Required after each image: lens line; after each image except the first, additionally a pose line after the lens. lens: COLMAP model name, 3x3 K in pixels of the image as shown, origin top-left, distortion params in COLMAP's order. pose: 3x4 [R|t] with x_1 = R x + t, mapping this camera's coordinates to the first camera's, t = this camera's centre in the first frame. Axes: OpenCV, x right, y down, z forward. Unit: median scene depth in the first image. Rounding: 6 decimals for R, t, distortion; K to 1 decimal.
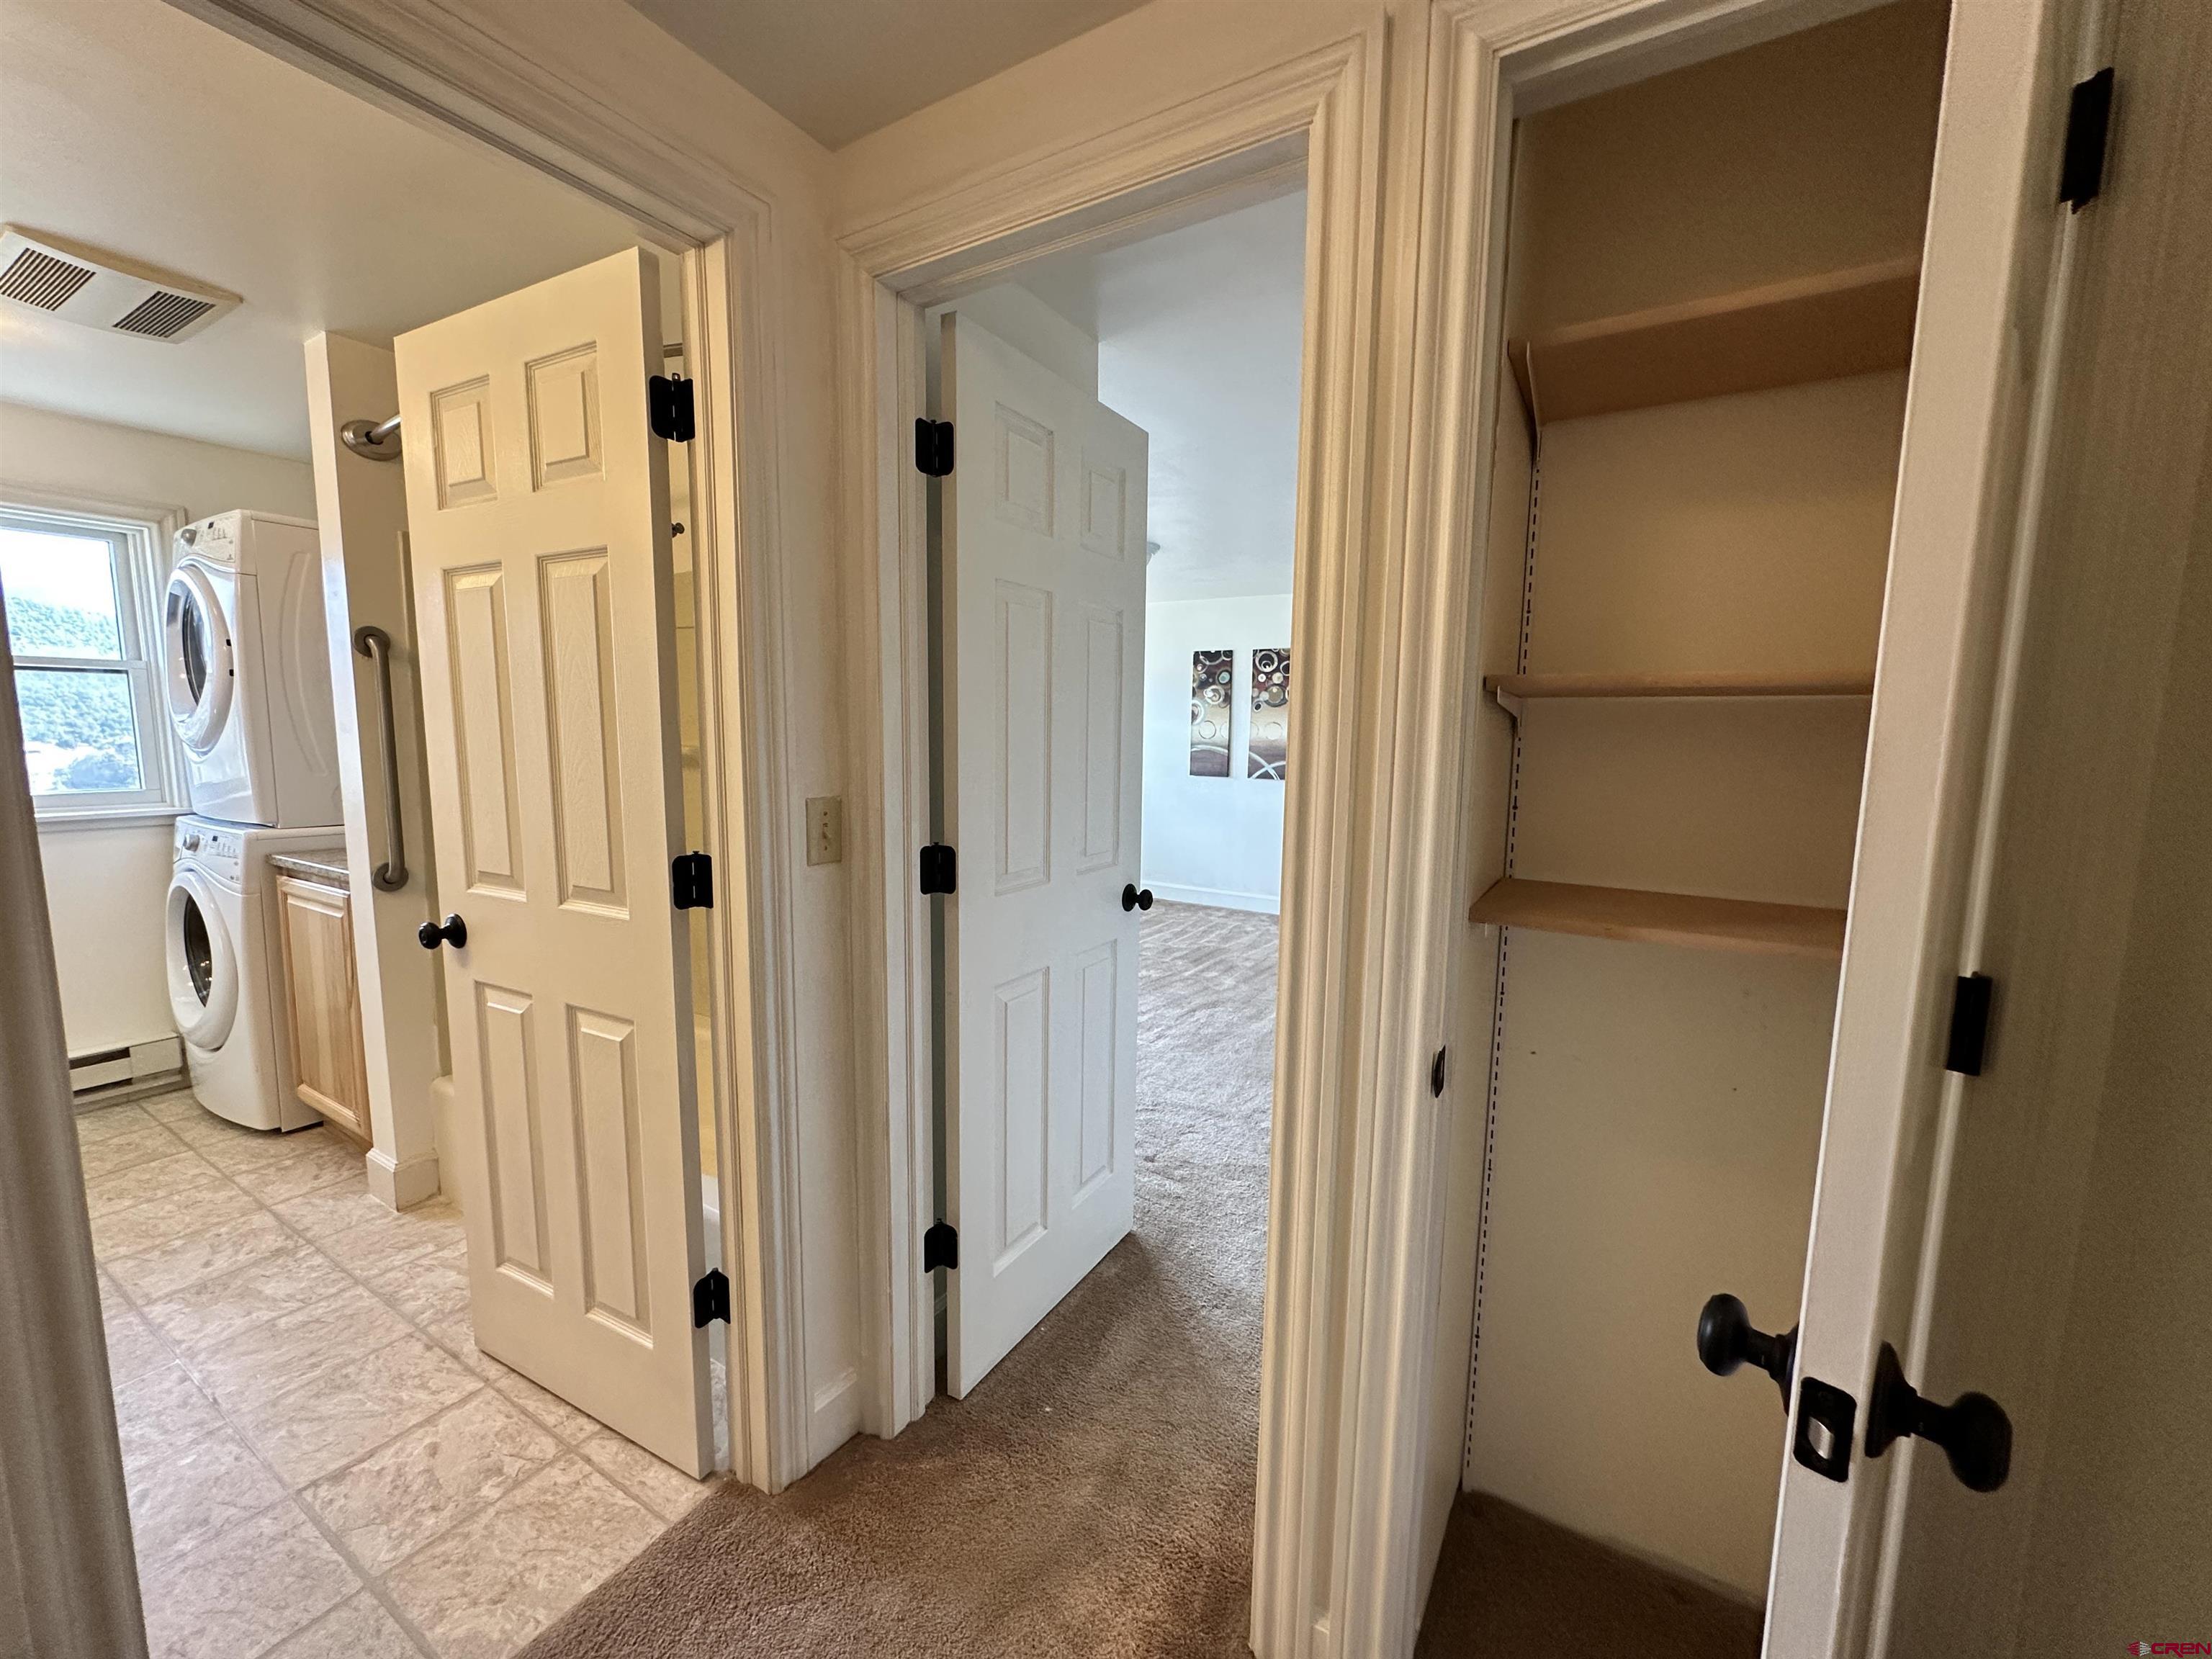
lens RADIAL K [[887.9, 0, 1110.0], [0, 887.9, 833.6], [0, 0, 1]] dist [-0.006865, 0.001881]
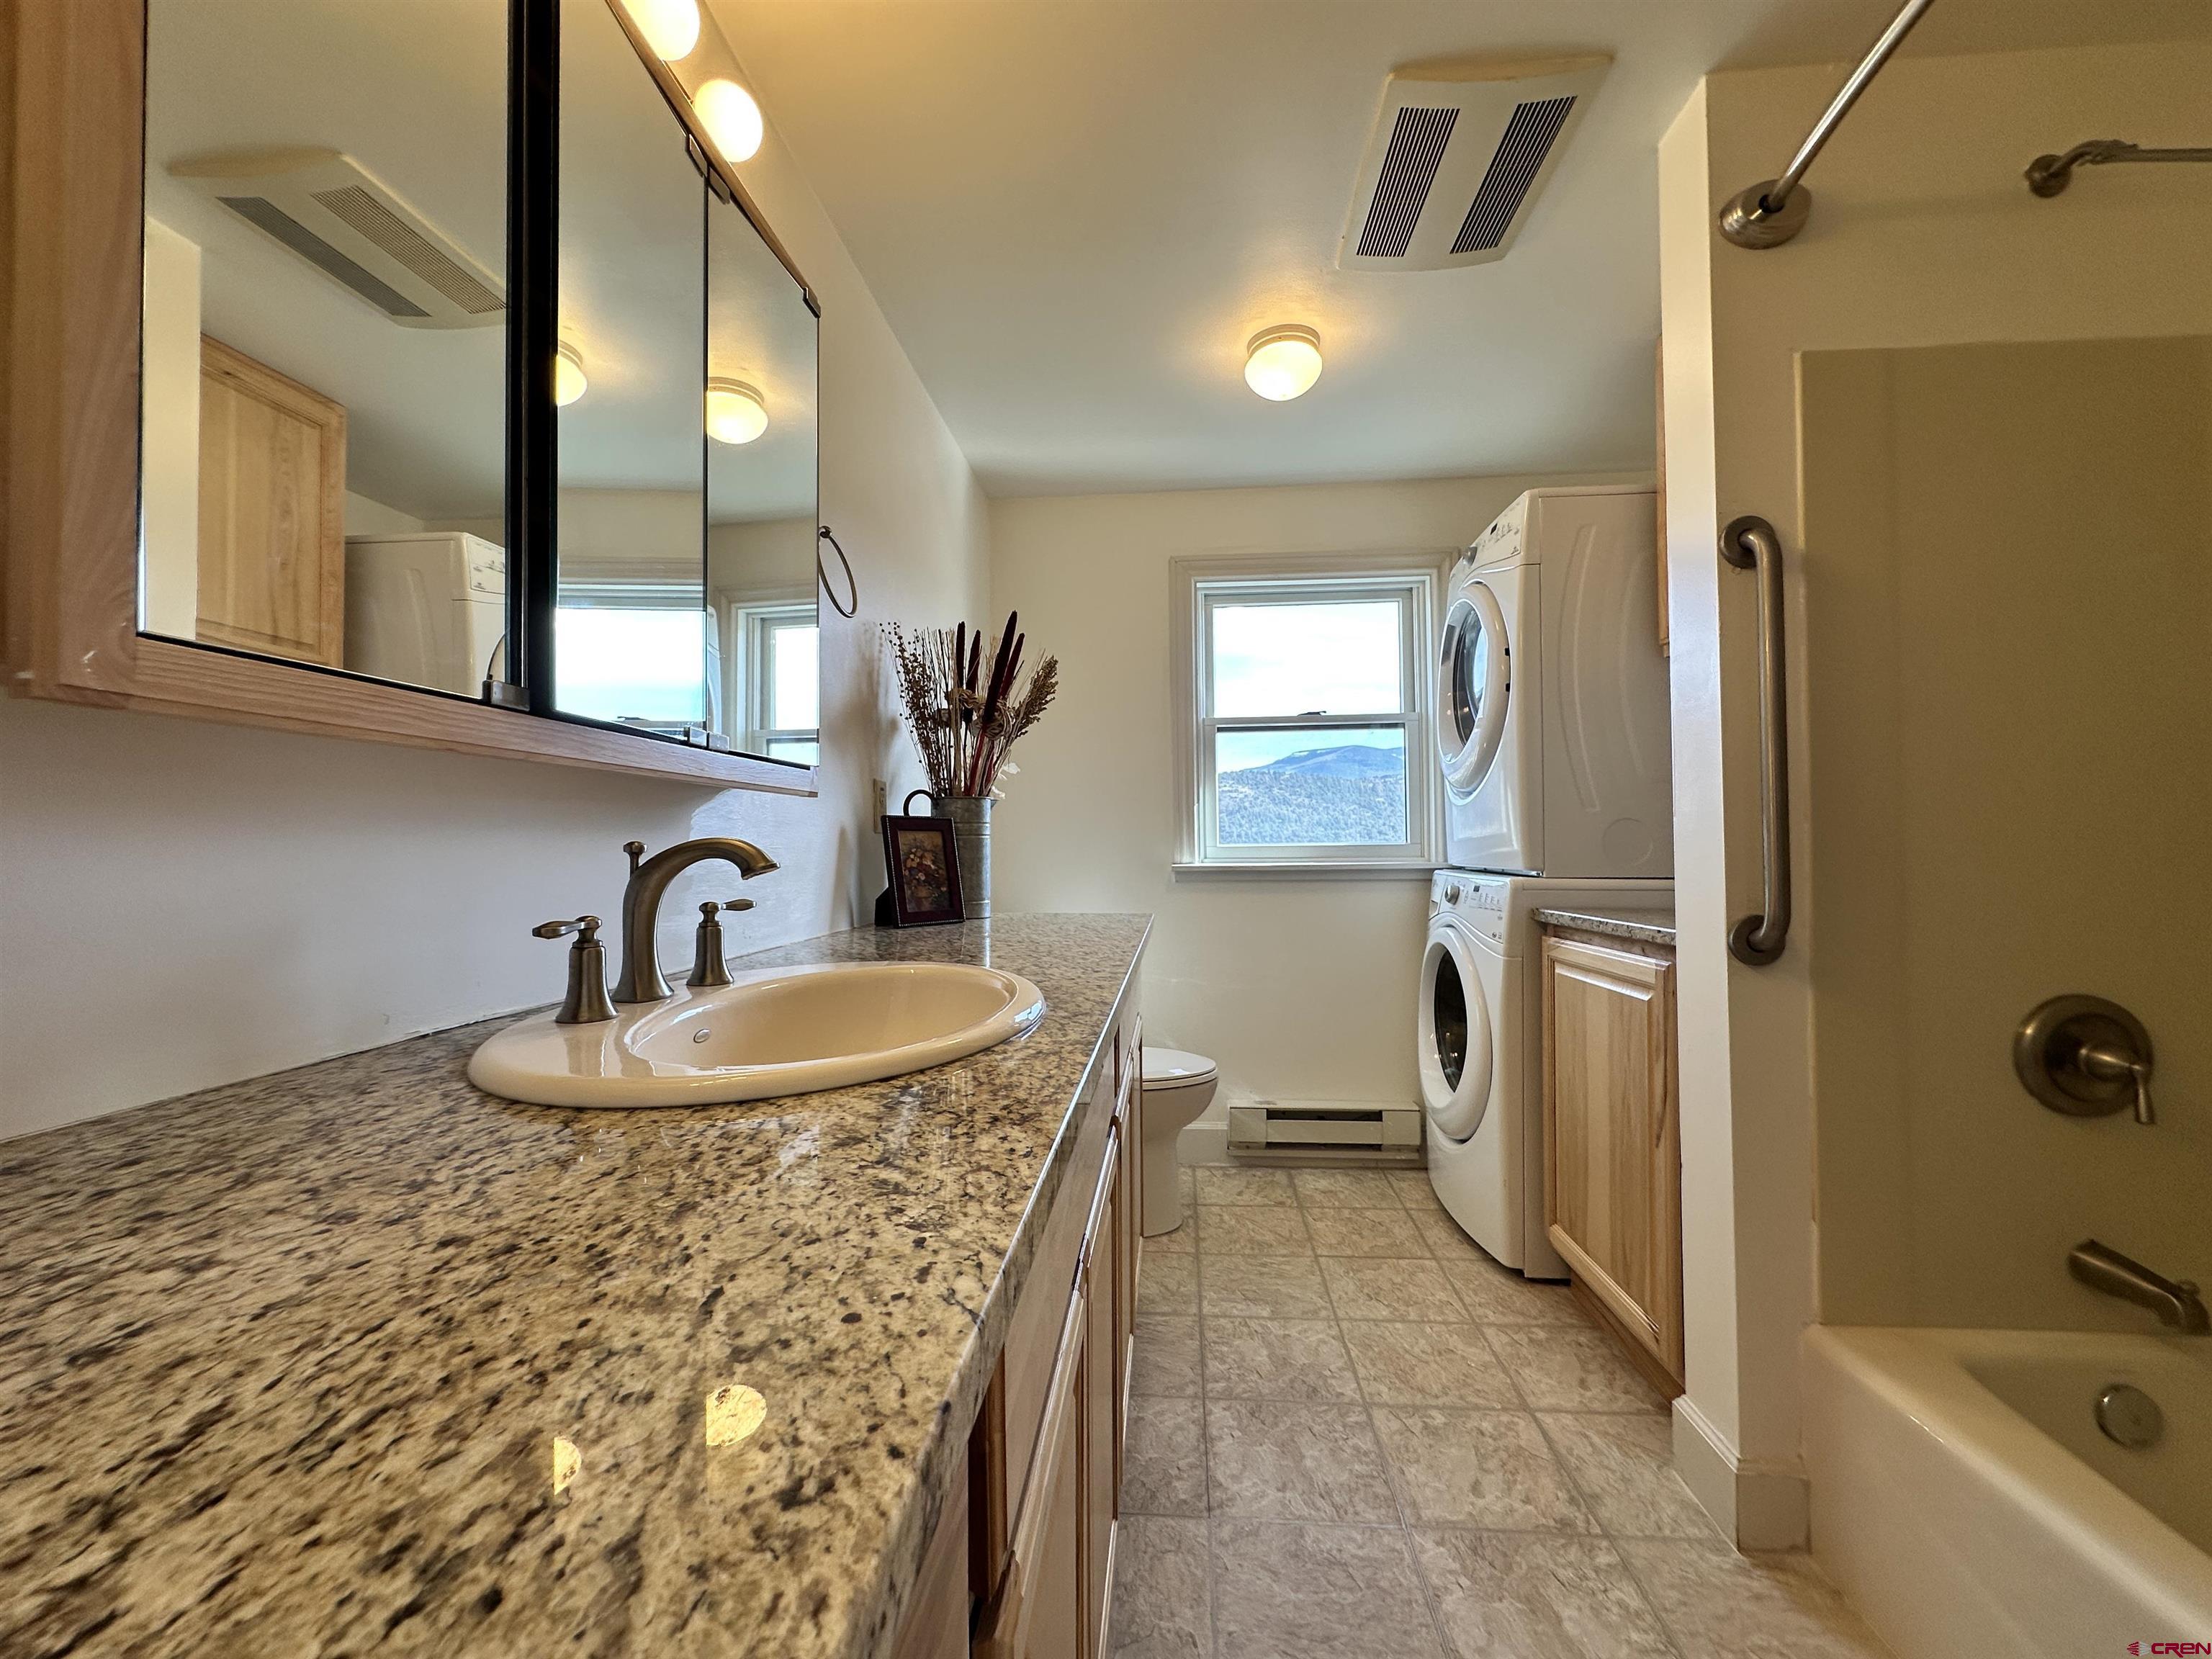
lens RADIAL K [[887.9, 0, 1110.0], [0, 887.9, 833.6], [0, 0, 1]] dist [-0.006865, 0.001881]
pose [[0.448986, -0.033282, -0.892919, -0.422892], [-0.089130, 0.992654, -0.081817, 0.055758], [0.889082, 0.116321, 0.442721, 0.314600]]
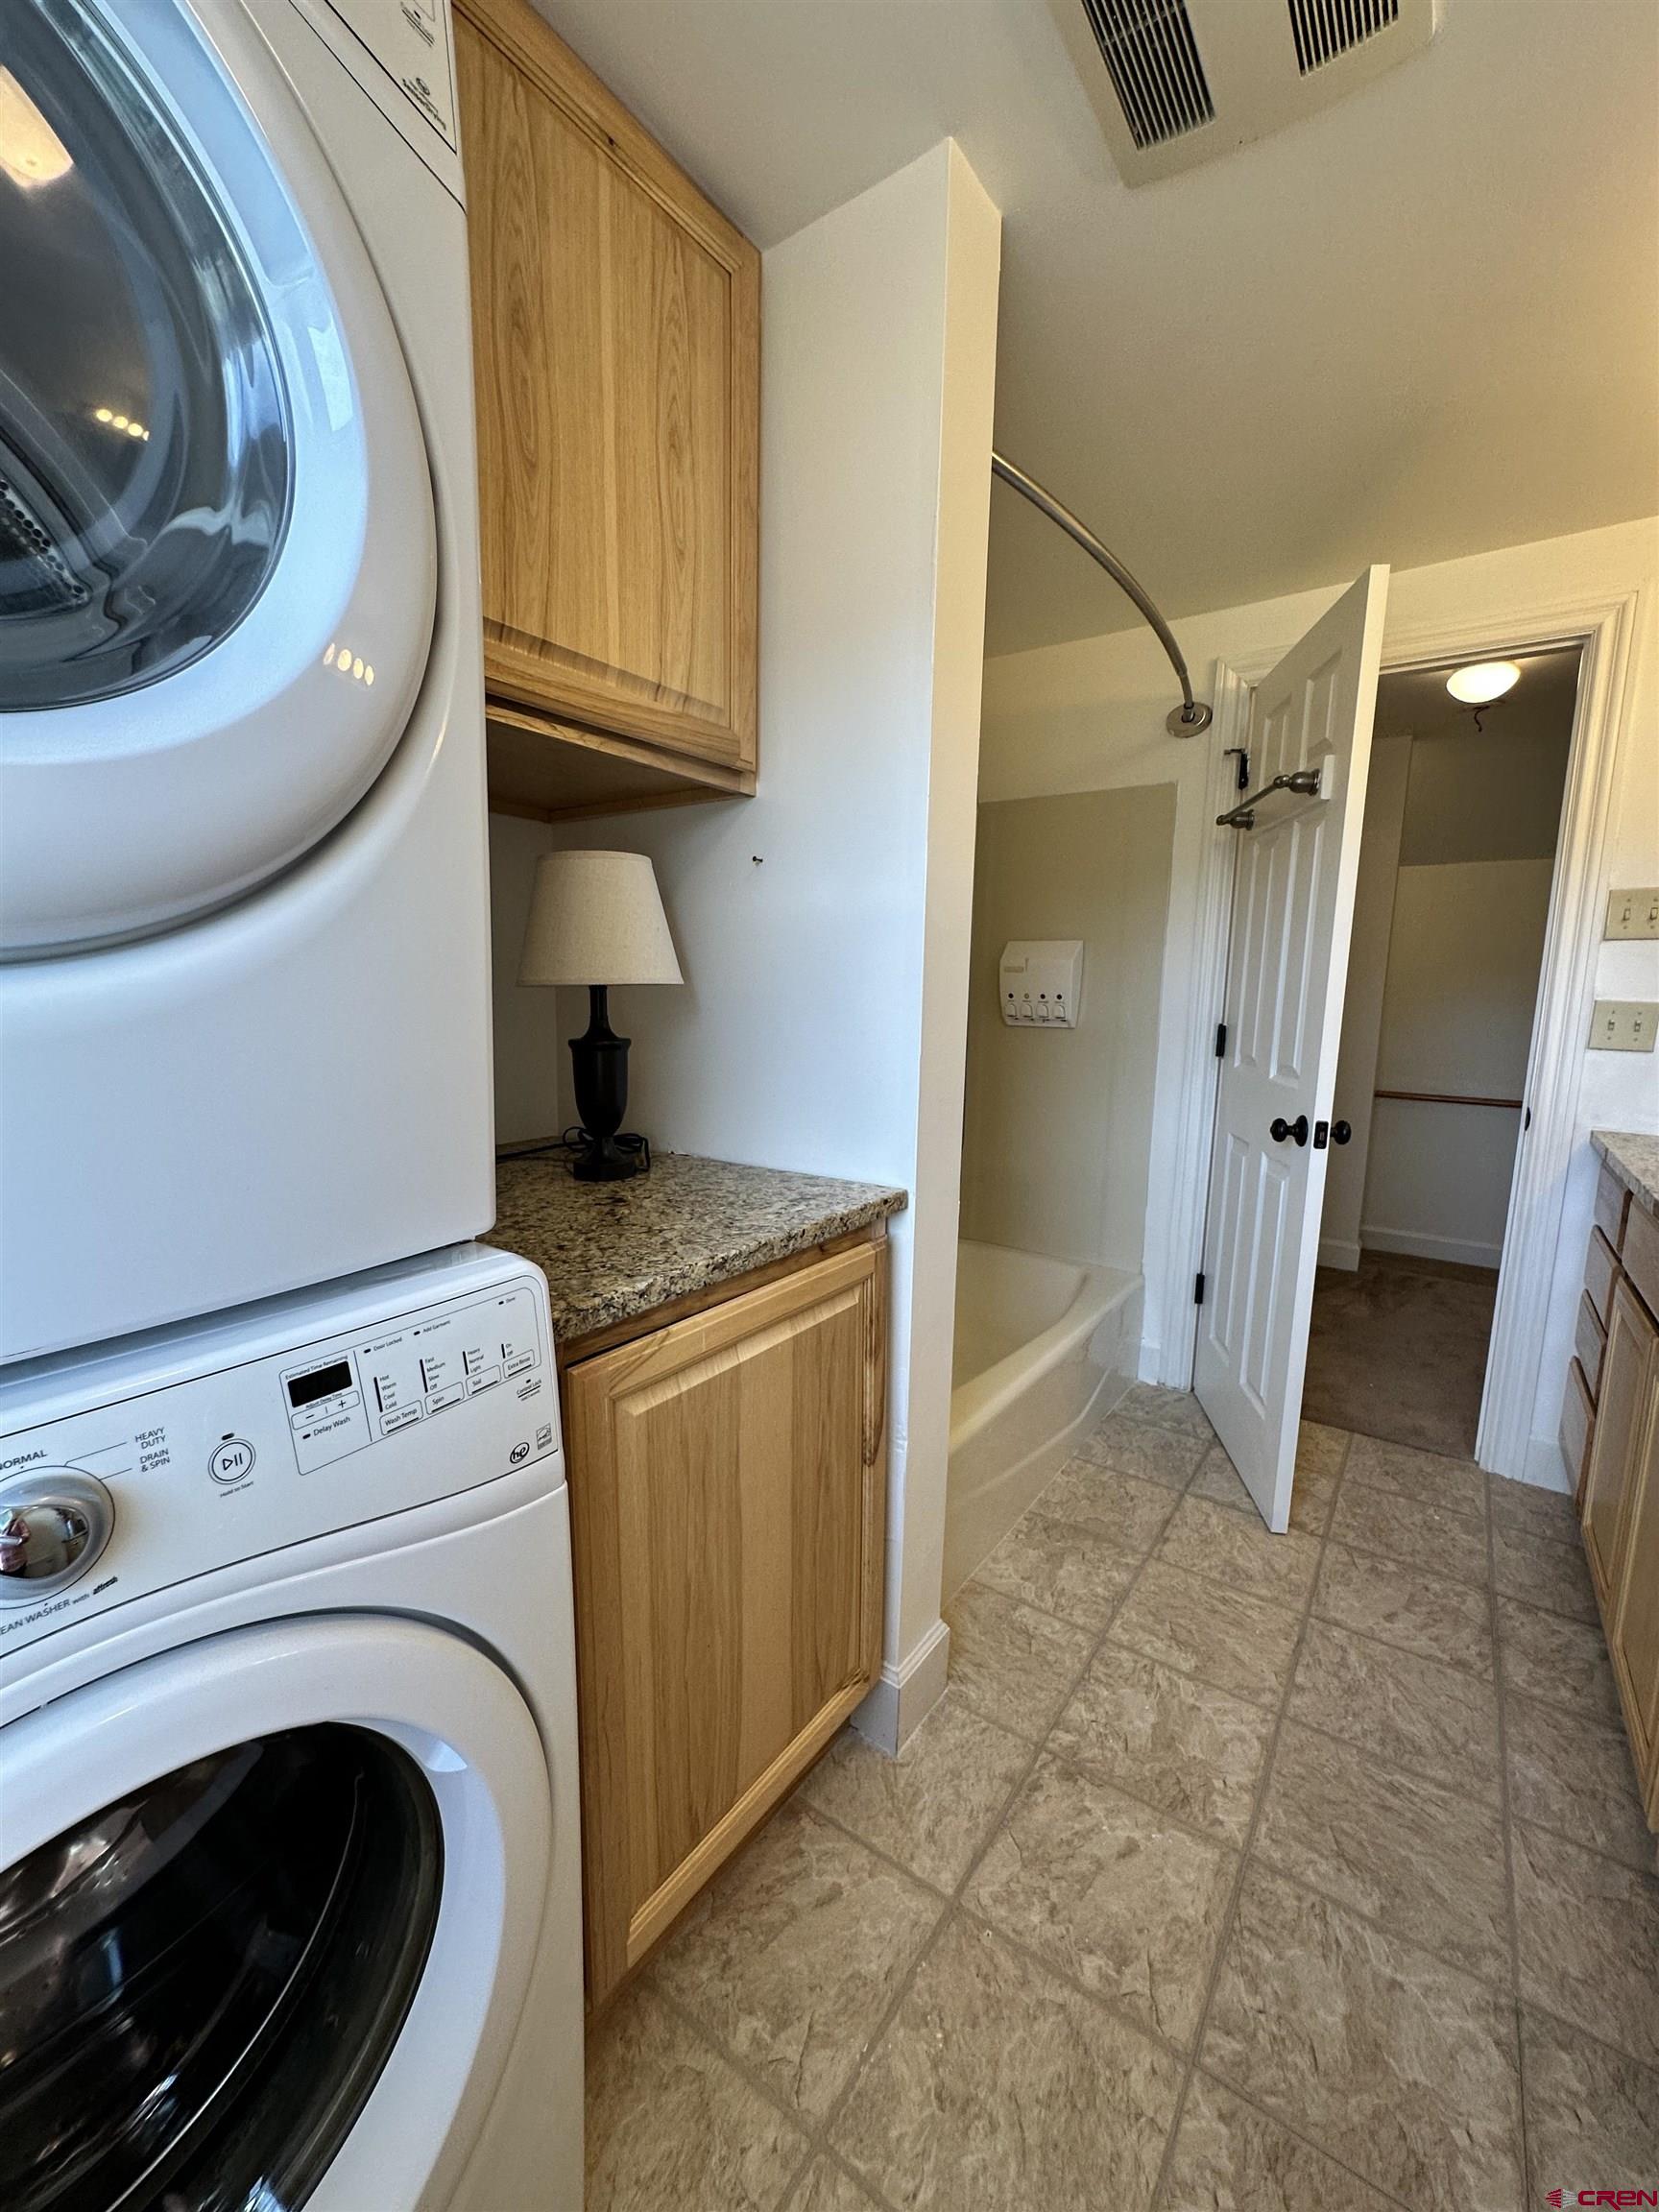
lens RADIAL K [[887.9, 0, 829.5], [0, 887.9, 1106.0], [0, 0, 1]] dist [-0.006865, 0.001881]
pose [[0.074551, -0.151795, 0.985596, -1.234719], [0.093192, 0.985082, 0.144667, -0.079864], [-0.992853, 0.081064, 0.087585, 0.887271]]
